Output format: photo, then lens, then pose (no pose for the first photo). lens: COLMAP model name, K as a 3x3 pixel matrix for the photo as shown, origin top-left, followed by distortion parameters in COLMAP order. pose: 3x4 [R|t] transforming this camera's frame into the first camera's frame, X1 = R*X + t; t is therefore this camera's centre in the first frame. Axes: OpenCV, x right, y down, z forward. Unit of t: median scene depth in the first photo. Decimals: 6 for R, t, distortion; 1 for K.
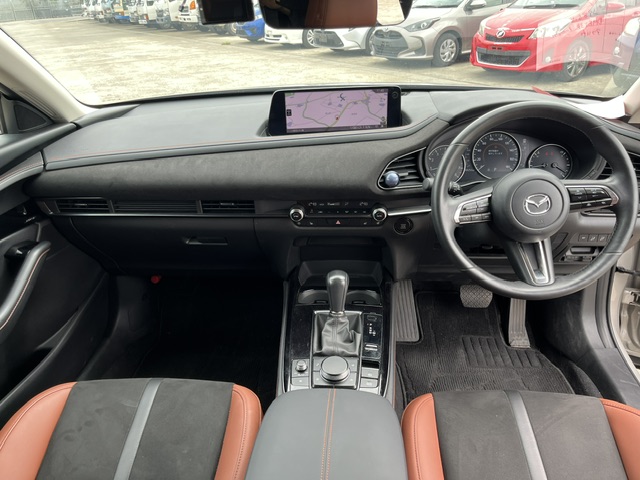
lens RADIAL K [[486.1, 0, 320.0], [0, 486.1, 240.0], [0, 0, 1]] dist [0.074628, -0.101698]
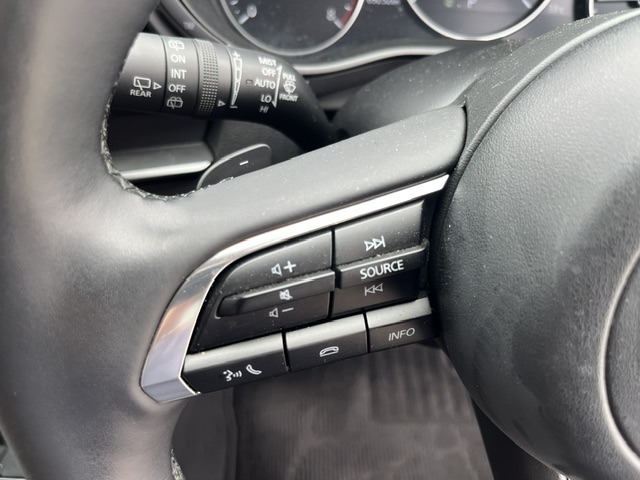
lens RADIAL K [[529.8, 0, 320.4], [0, 529.8, 271.8], [0, 0, 1]] dist [-0.001891, -0.001657]
pose [[0.994828, 0.008216, 0.101239, 0.255523], [-0.043881, 0.933676, 0.355421, -0.106979], [-0.091604, -0.358025, 0.929207, 0.733071]]
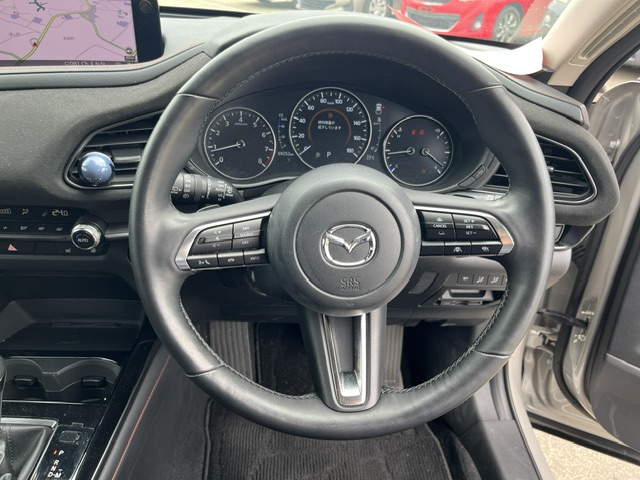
lens RADIAL K [[486.1, 0, 320.0], [0, 486.1, 240.0], [0, 0, 1]] dist [0.074628, -0.101698]
pose [[0.991312, 0.020366, 0.129947, 0.289933], [-0.029690, 0.997089, 0.070226, -0.089464], [-0.128138, -0.073474, 0.989031, 0.453936]]
